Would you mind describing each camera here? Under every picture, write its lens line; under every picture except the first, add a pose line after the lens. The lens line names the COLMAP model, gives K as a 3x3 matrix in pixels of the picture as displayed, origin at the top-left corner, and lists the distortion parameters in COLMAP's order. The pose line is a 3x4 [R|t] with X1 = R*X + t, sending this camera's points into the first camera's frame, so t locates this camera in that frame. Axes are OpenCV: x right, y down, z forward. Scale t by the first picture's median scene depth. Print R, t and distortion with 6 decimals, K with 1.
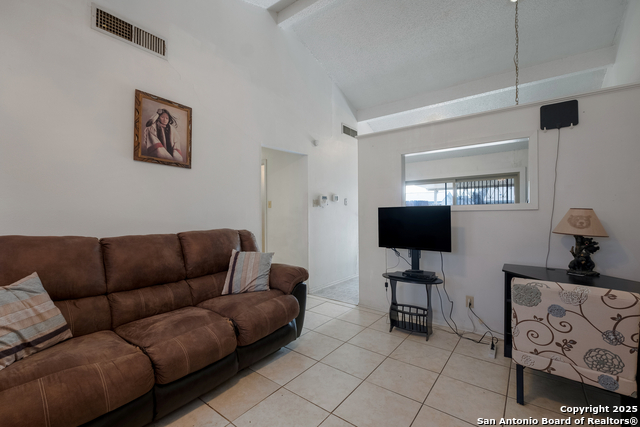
lens RADIAL K [[276.0, 0, 320.9], [0, 276.0, 211.3], [0, 0, 1]] dist [0.003871, -0.004226]
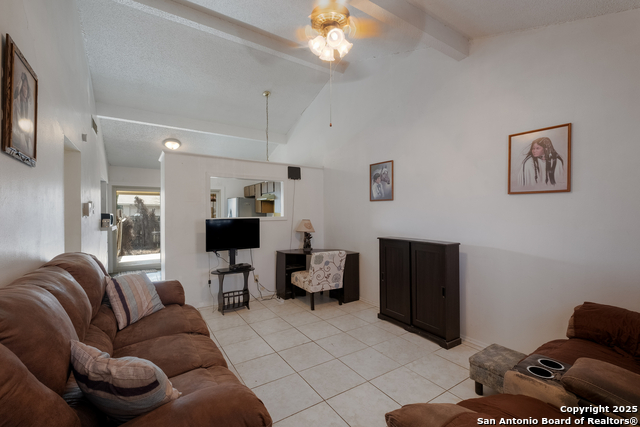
lens RADIAL K [[276.0, 0, 317.3], [0, 276.0, 214.6], [0, 0, 1]] dist [0.003871, -0.004226]
pose [[0.332667, -0.001449, 0.943043, -0.929755], [-0.004956, 0.999982, 0.003285, -0.050151], [-0.943031, -0.005767, 0.332654, 0.164936]]
